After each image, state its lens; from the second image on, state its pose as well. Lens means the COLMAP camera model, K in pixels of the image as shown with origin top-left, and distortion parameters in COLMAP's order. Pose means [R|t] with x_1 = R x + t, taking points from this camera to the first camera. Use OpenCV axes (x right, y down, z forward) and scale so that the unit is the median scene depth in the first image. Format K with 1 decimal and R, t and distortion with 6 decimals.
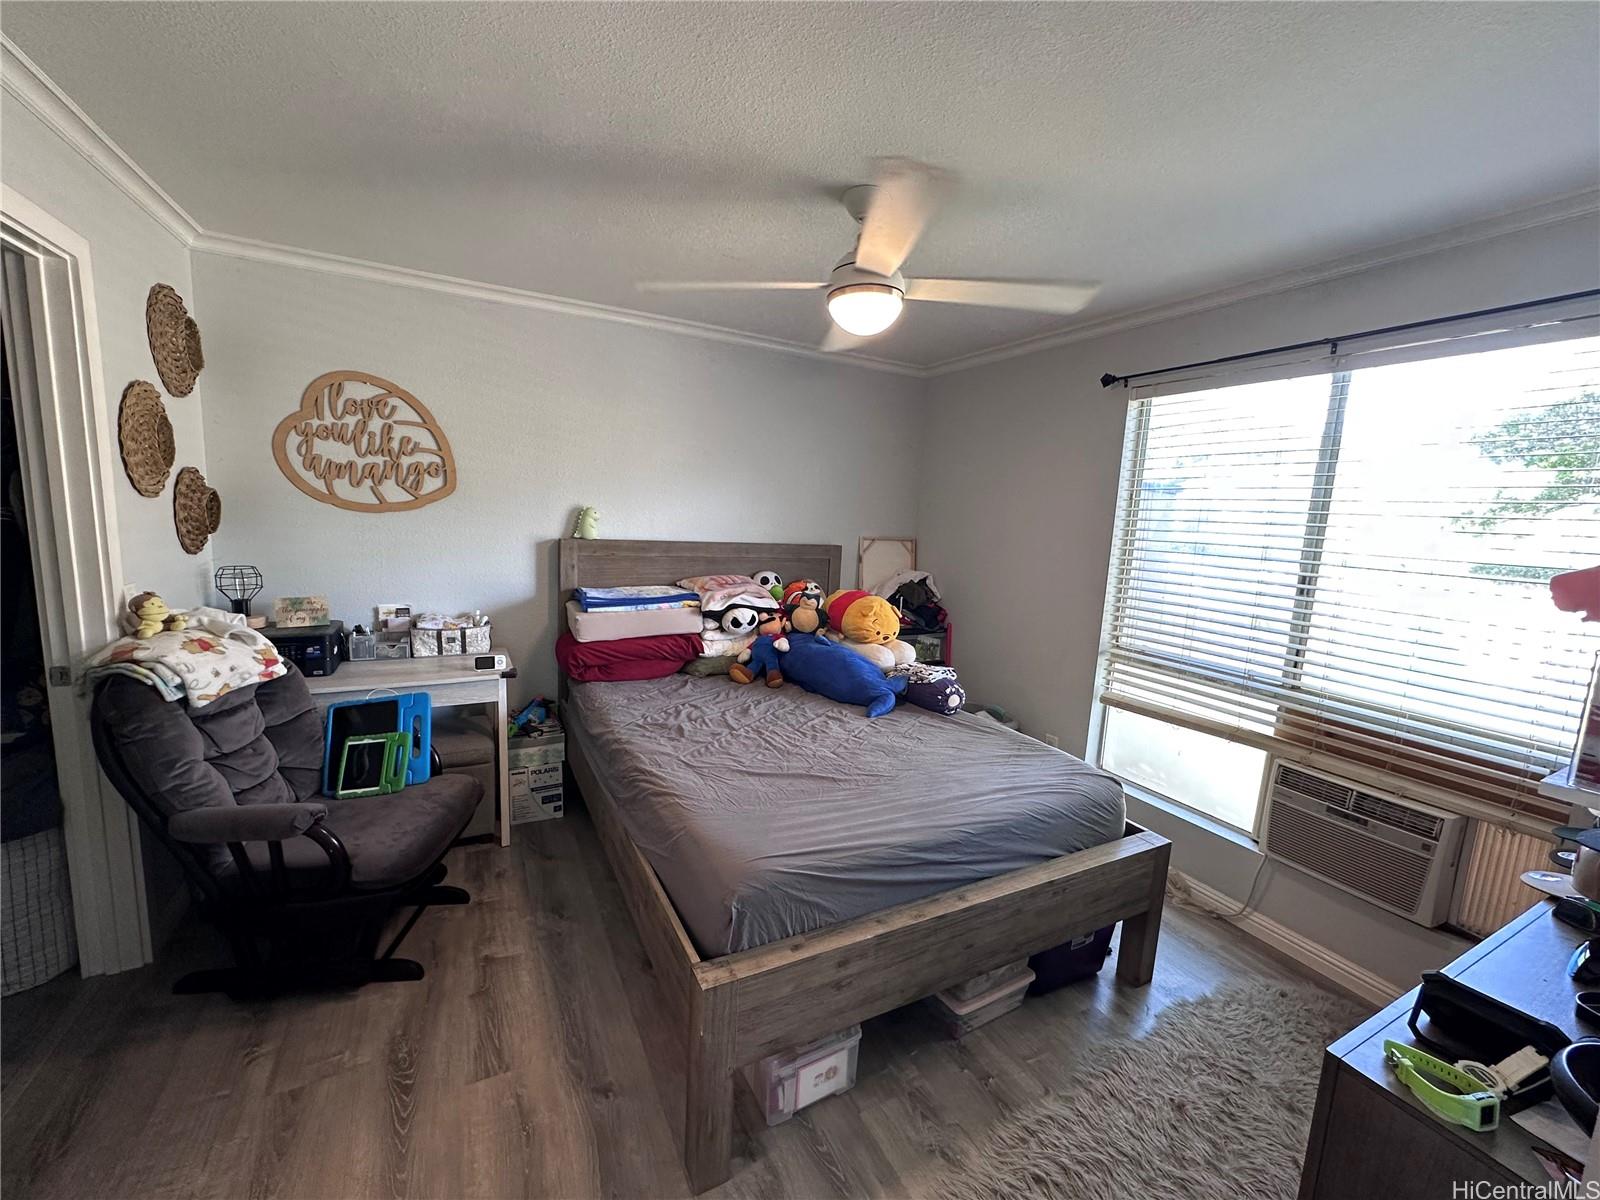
lens RADIAL K [[639.8, 0, 797.5], [0, 639.8, 600.3], [0, 0, 1]] dist [-0.000371, 0.000159]
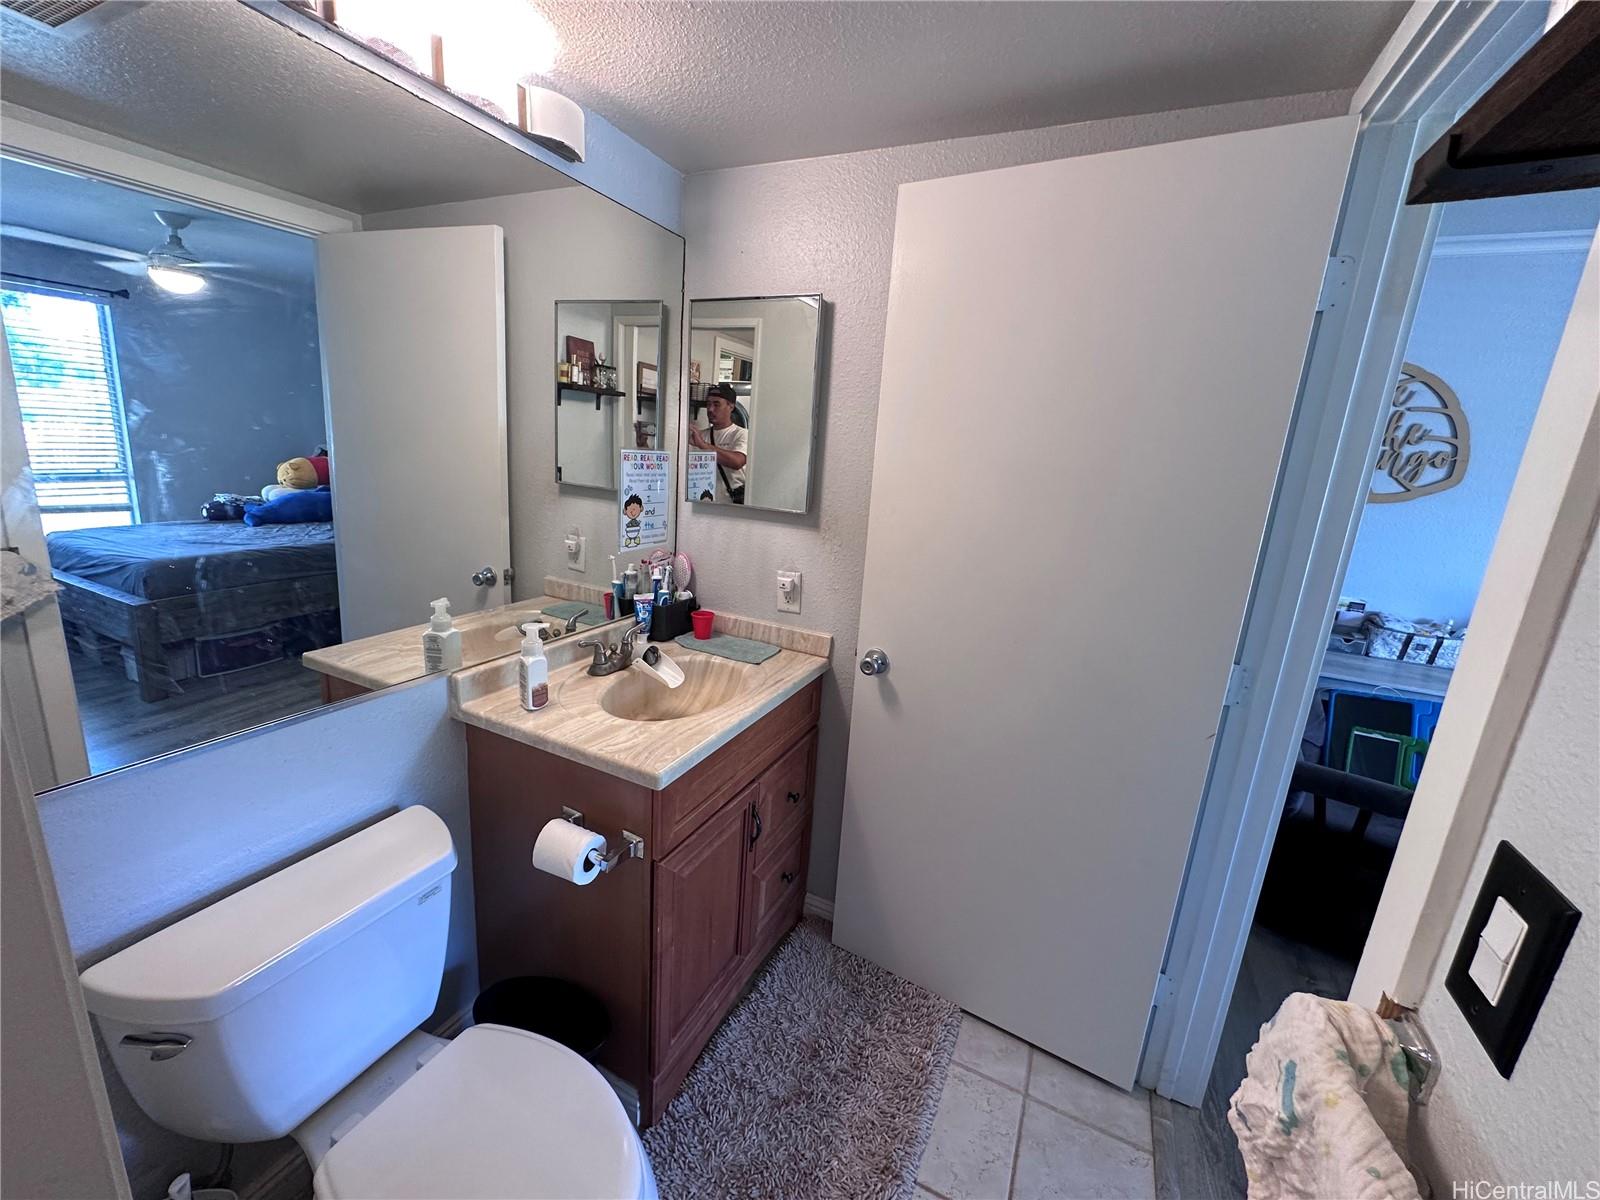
lens RADIAL K [[639.8, 0, 798.4], [0, 639.8, 597.2], [0, 0, 1]] dist [-0.000371, 0.000159]
pose [[0.600138, 0.179603, -0.779472, -0.379202], [-0.154116, 0.982171, 0.107650, 0.030838], [0.784910, 0.055524, 0.617118, -0.268995]]
